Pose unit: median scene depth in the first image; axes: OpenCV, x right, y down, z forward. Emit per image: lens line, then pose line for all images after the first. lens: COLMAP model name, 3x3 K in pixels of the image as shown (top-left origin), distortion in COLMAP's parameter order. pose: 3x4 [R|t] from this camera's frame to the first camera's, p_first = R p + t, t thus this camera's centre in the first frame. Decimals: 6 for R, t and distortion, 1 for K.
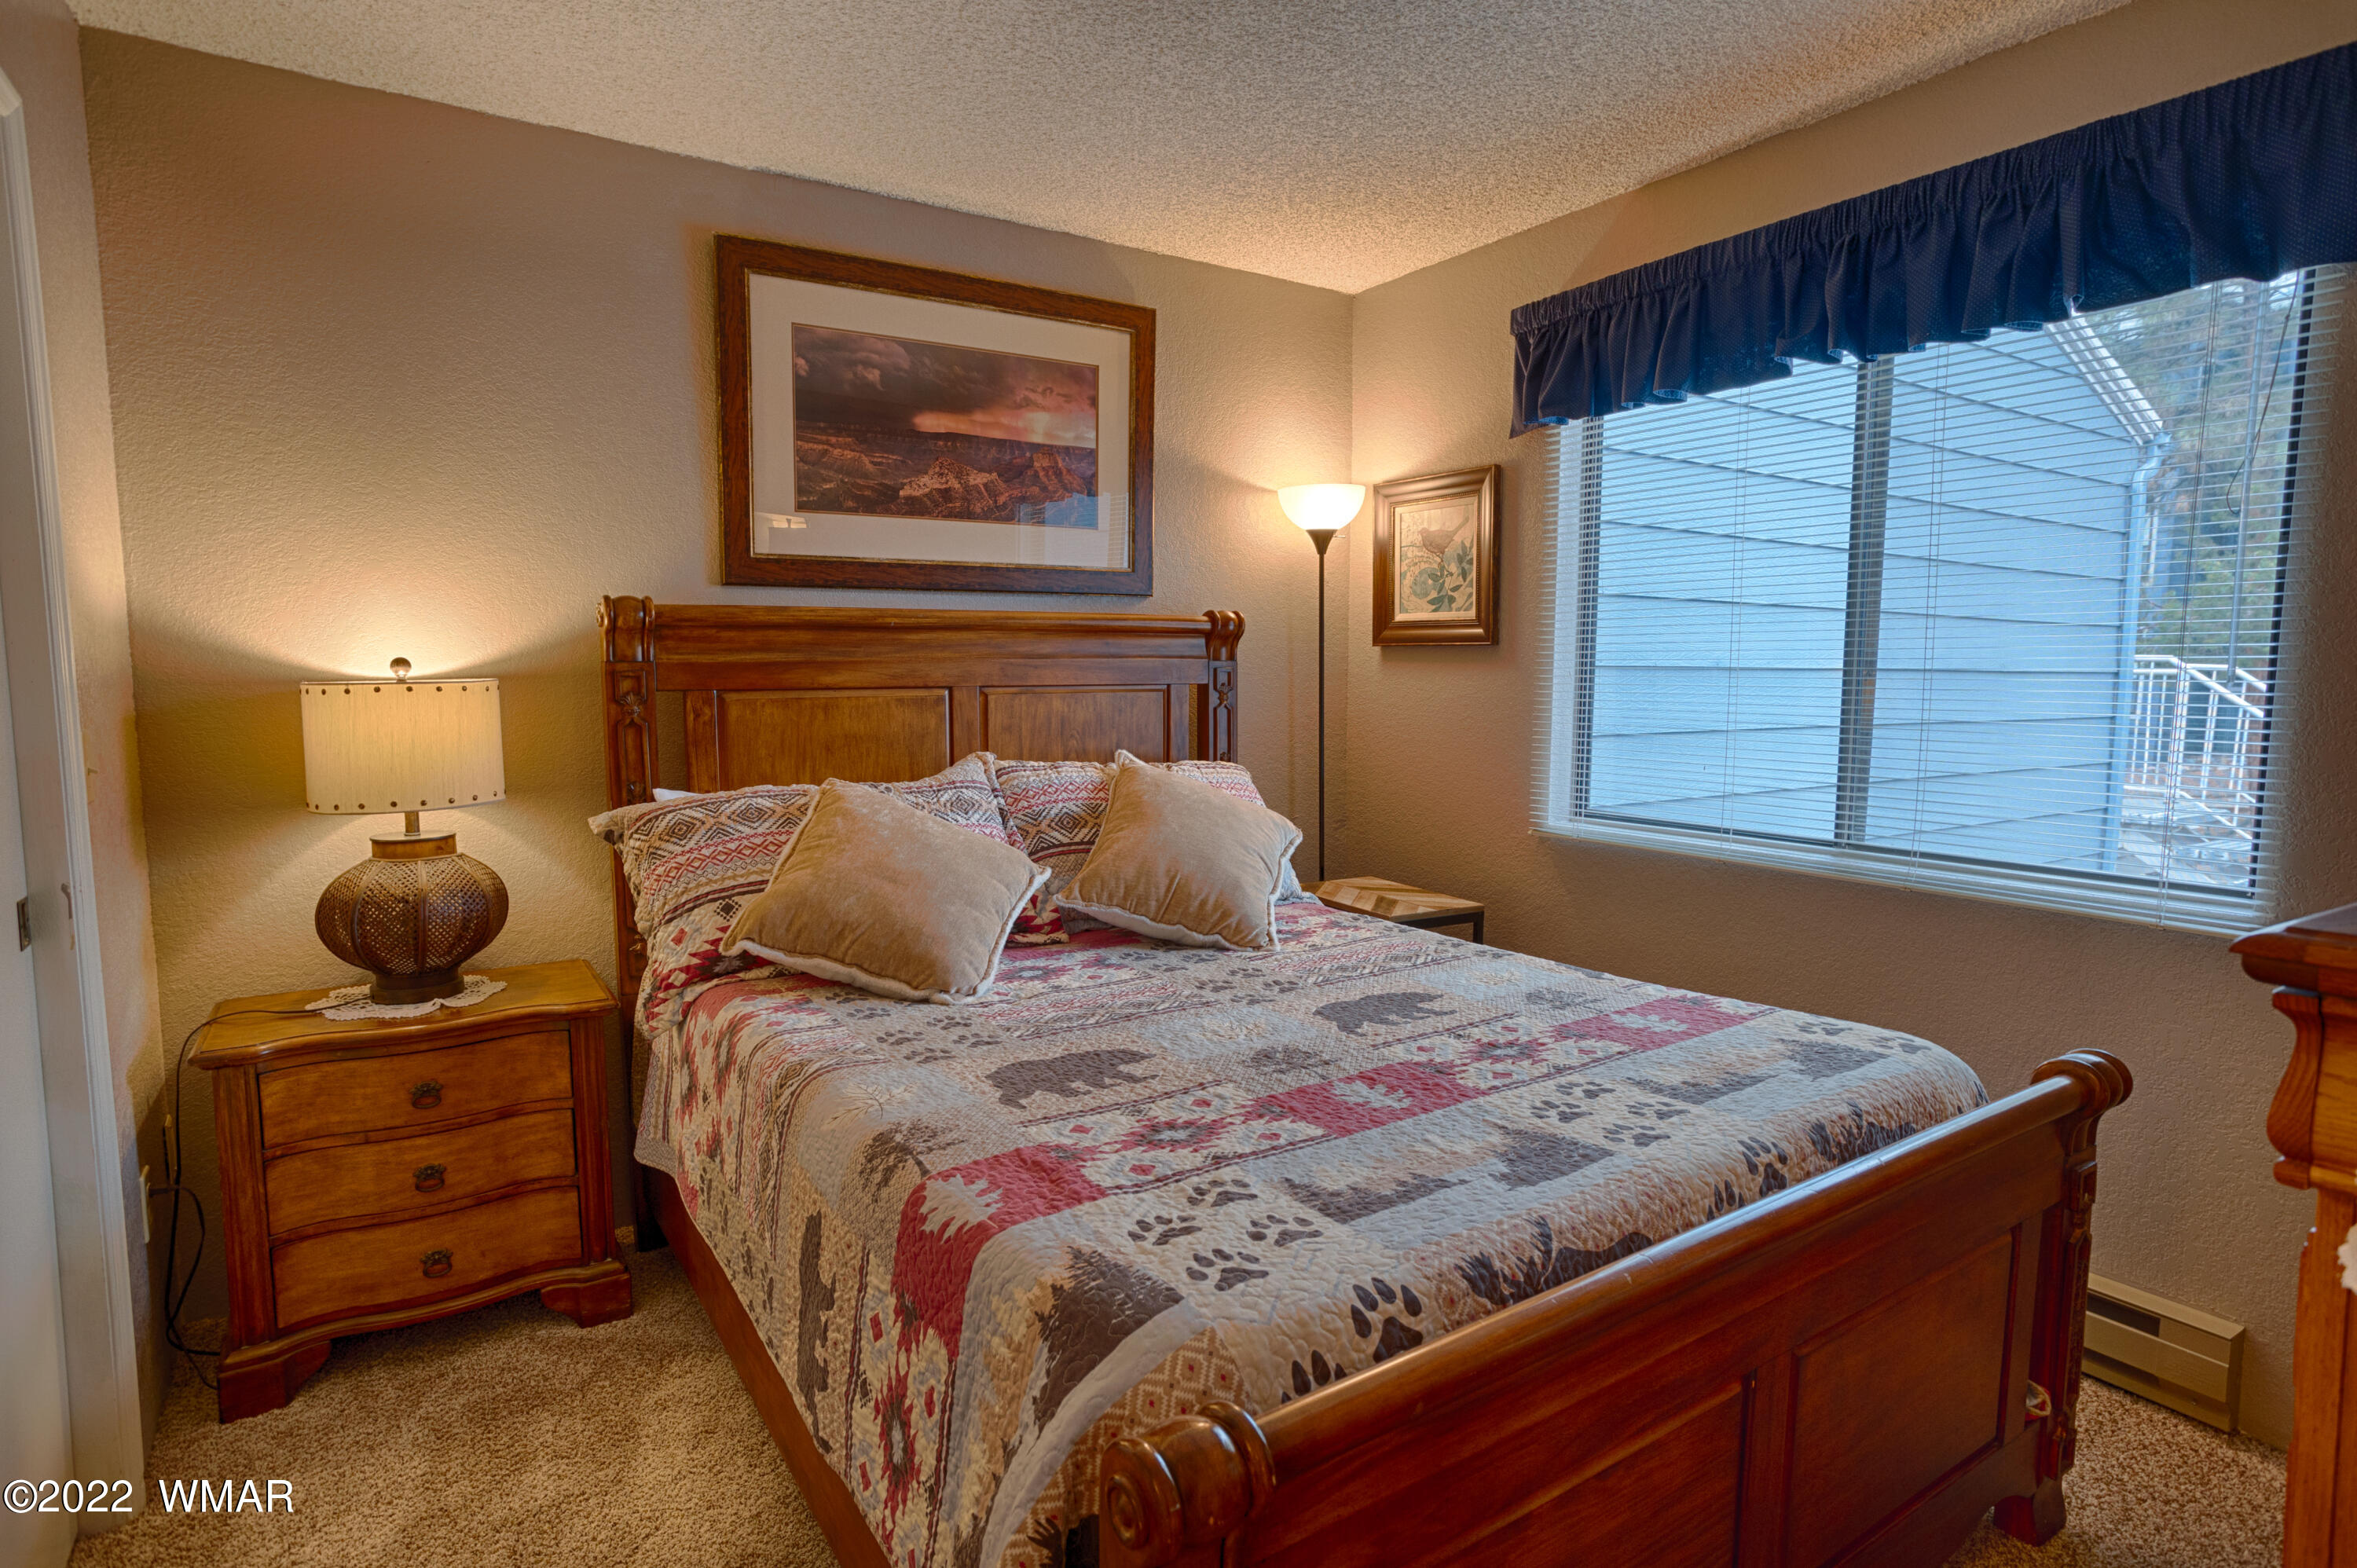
lens RADIAL K [[1246.2, 0, 1166.3], [0, 1246.2, 774.9], [0, 0, 1]] dist [-0.046649, 0.026127]
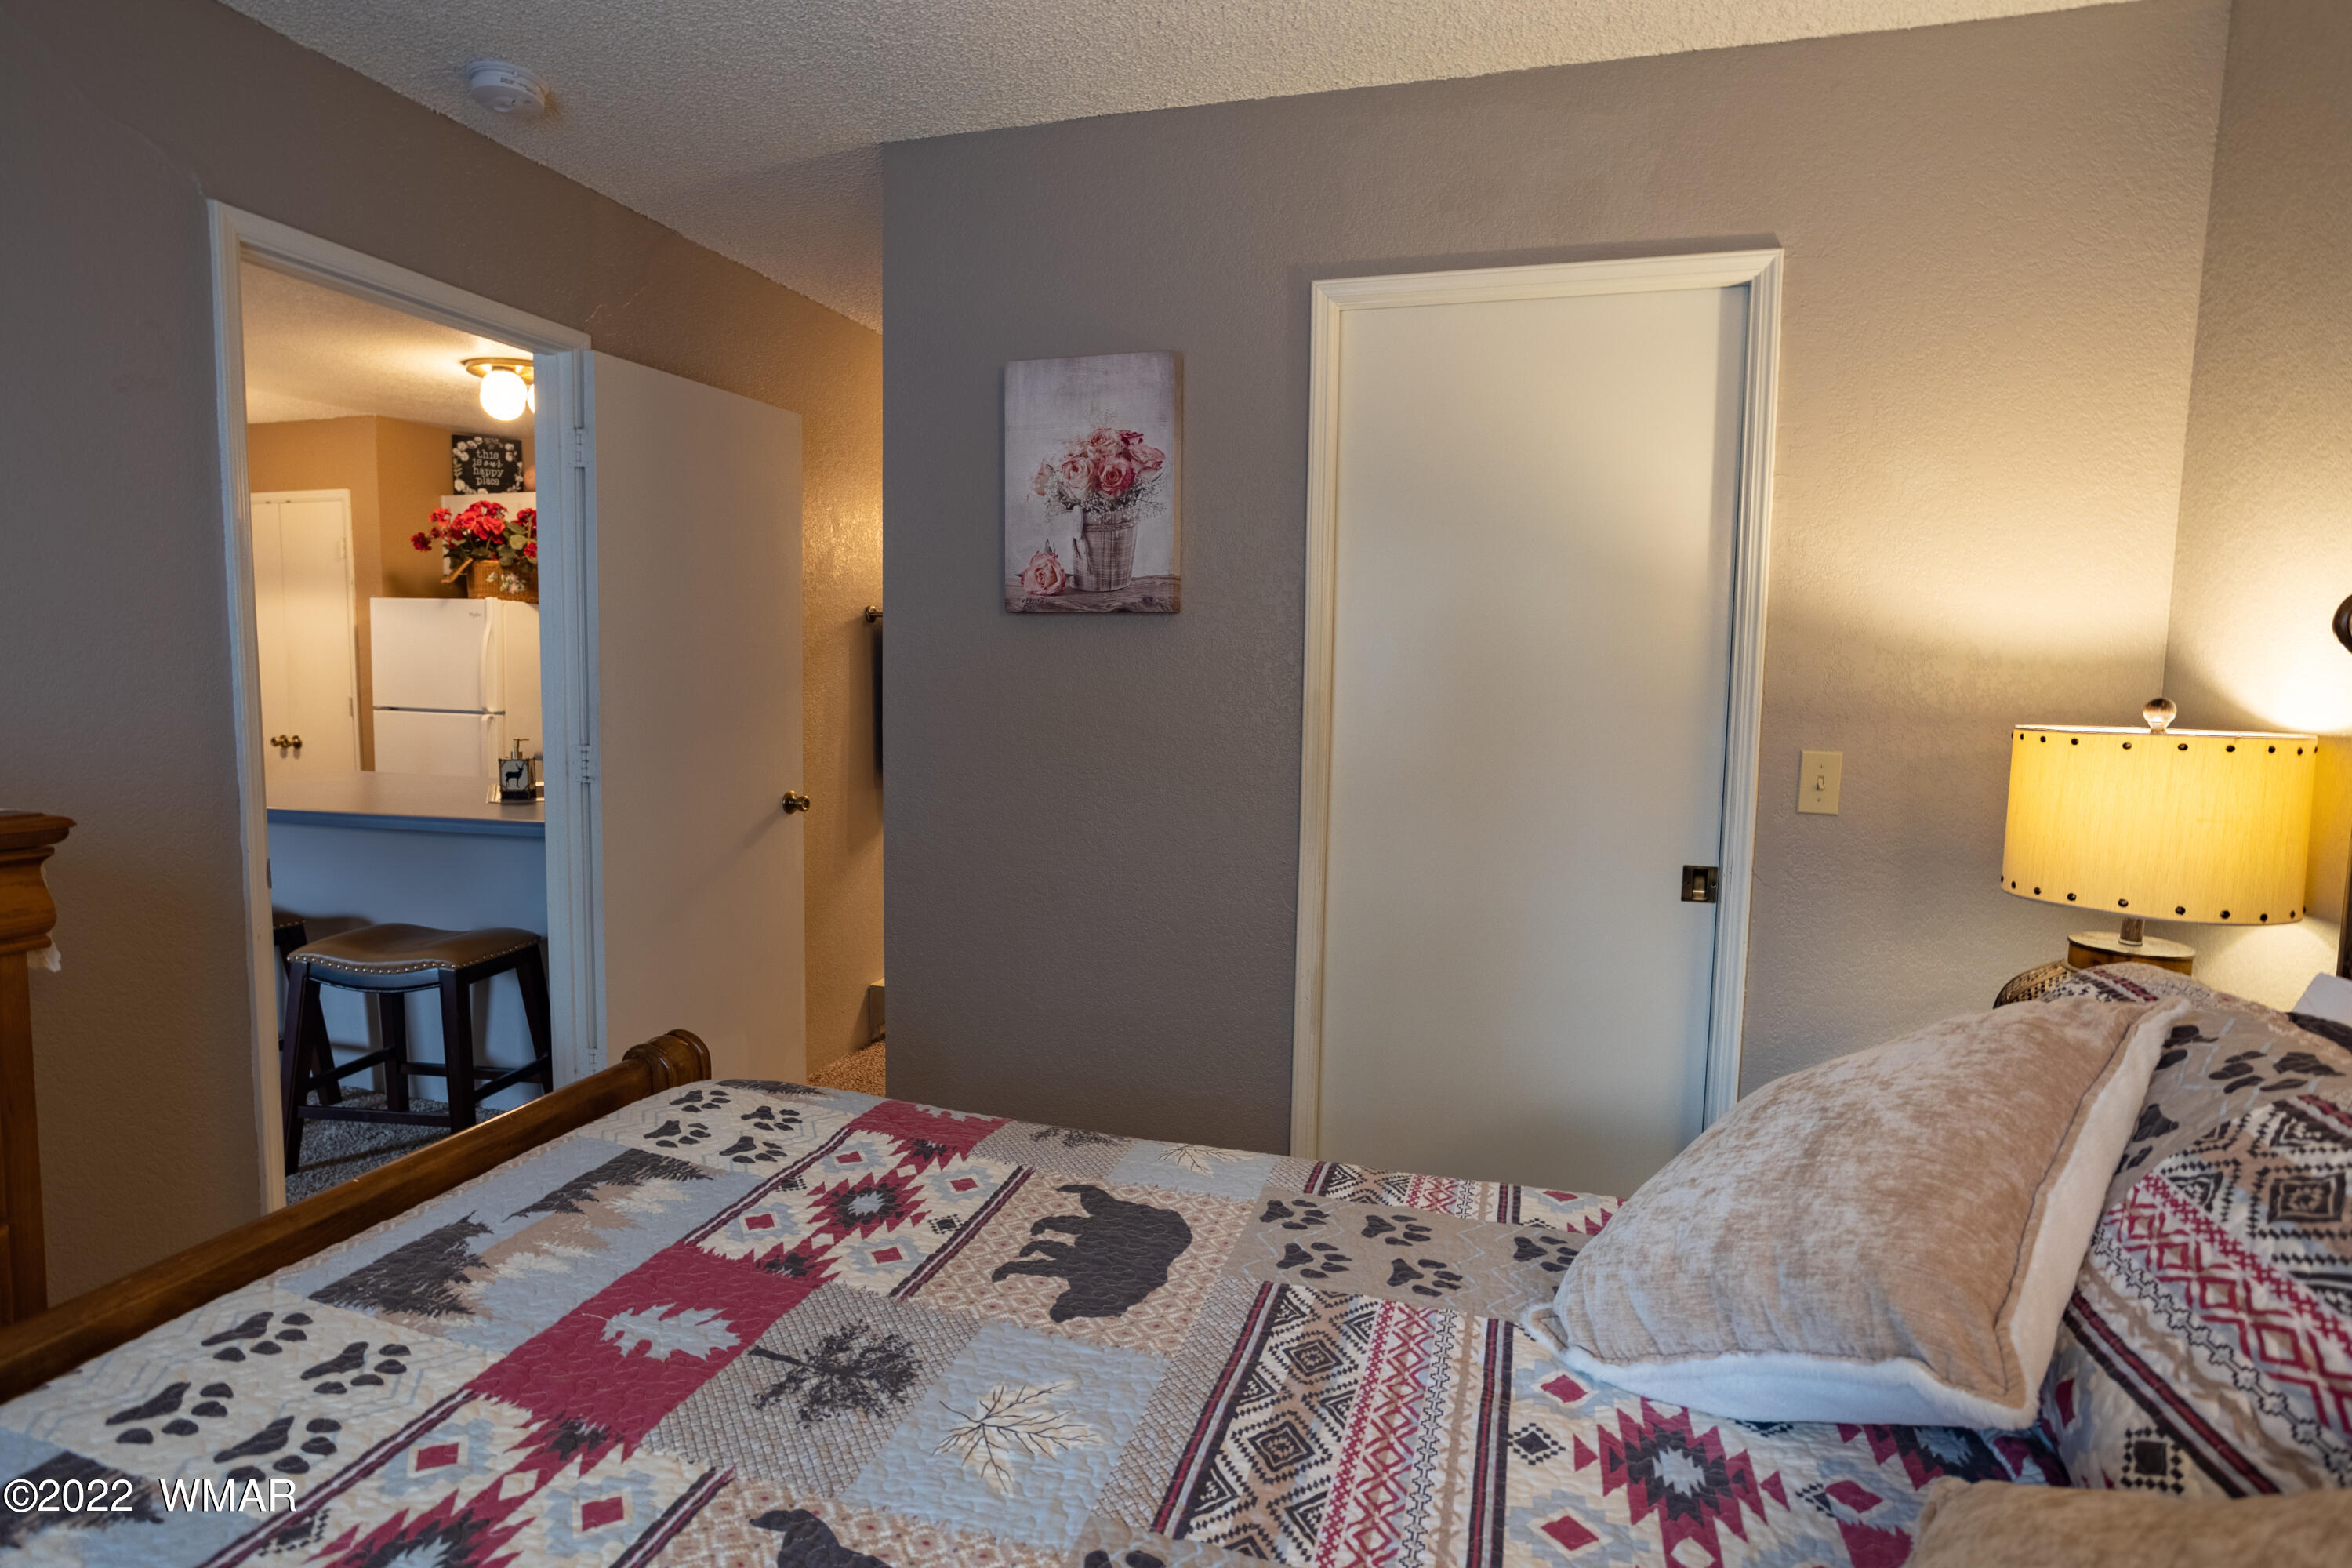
lens RADIAL K [[1243.6, 0, 1163.8], [0, 1243.6, 774.9], [0, 0, 1]] dist [-0.046649, 0.026127]
pose [[-0.759778, 0.041460, -0.648860, 0.386249], [-0.079535, 0.984543, 0.156040, -0.164569], [0.645300, 0.170163, -0.744736, 1.645231]]
